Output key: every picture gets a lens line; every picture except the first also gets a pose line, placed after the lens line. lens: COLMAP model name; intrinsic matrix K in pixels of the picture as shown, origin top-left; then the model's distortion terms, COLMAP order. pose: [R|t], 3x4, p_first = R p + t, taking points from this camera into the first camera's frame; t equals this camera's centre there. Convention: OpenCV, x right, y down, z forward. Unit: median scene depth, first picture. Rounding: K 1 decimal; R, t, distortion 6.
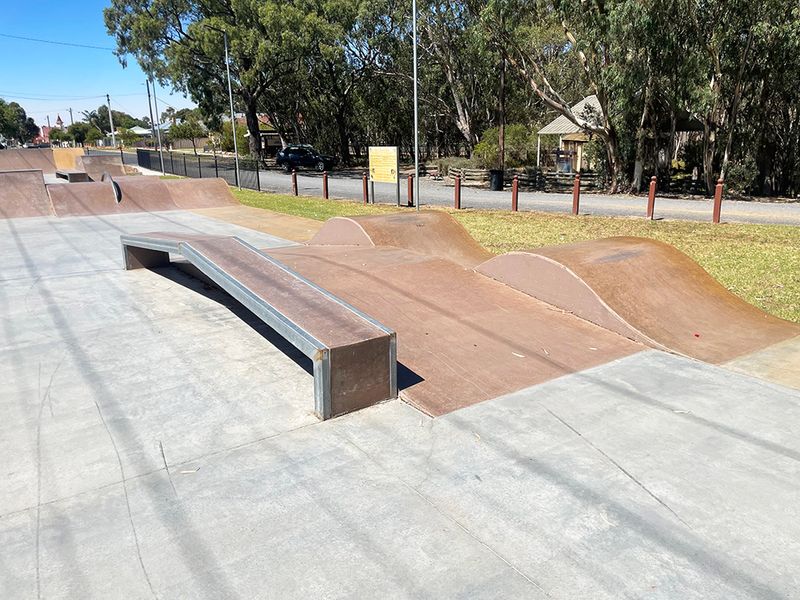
lens RADIAL K [[620.4, 0, 400.0], [0, 620.4, 300.0], [0, 0, 1]] dist [-0.000667, -0.002238]
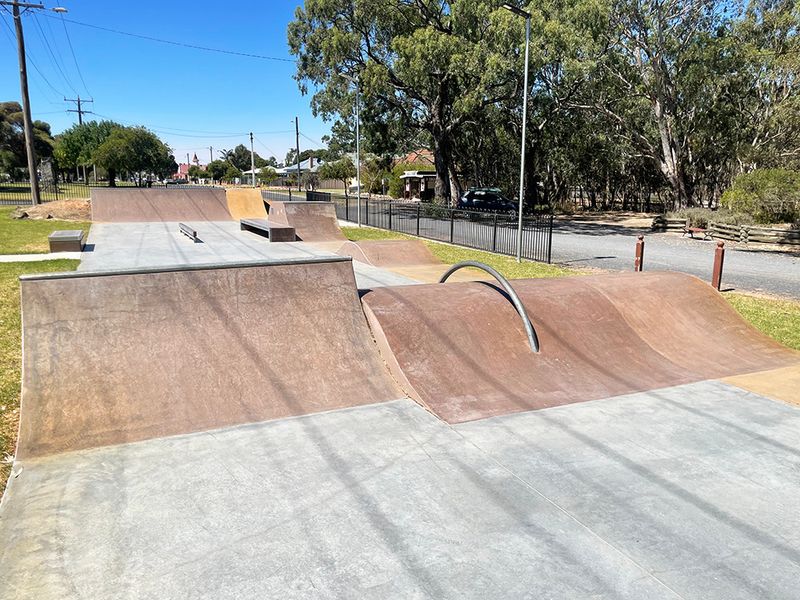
lens RADIAL K [[608.9, 0, 400.0], [0, 608.9, 300.0], [0, 0, 1]] dist [0.085176, -0.110826]
pose [[0.985915, 0.048535, -0.160048, -0.112115], [-0.058347, 0.996657, -0.057187, -0.037695], [0.156737, 0.065719, 0.985451, 0.143429]]
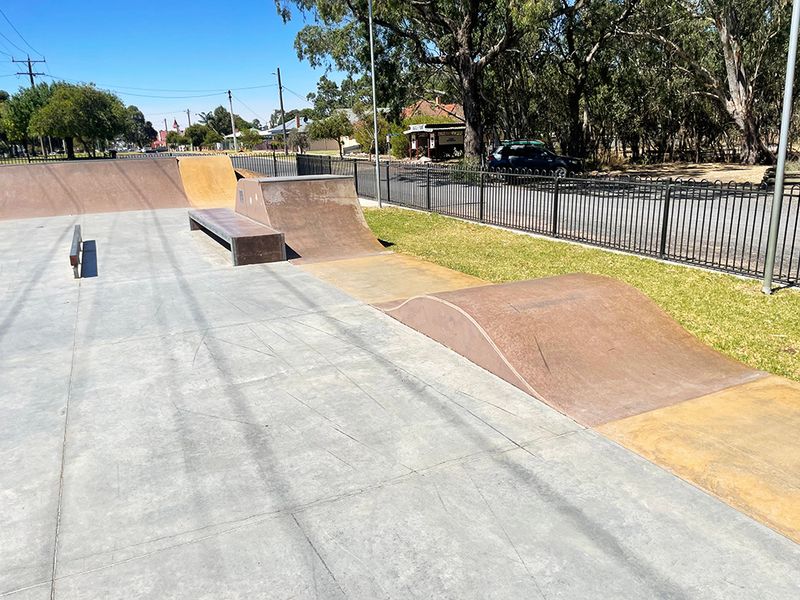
lens RADIAL K [[608.9, 0, 400.0], [0, 608.9, 300.0], [0, 0, 1]] dist [0.085176, -0.110826]
pose [[0.988676, 0.013157, -0.149486, -0.158152], [-0.012213, 0.999899, 0.007226, -0.069638], [0.149566, -0.005319, 0.988737, 0.274024]]
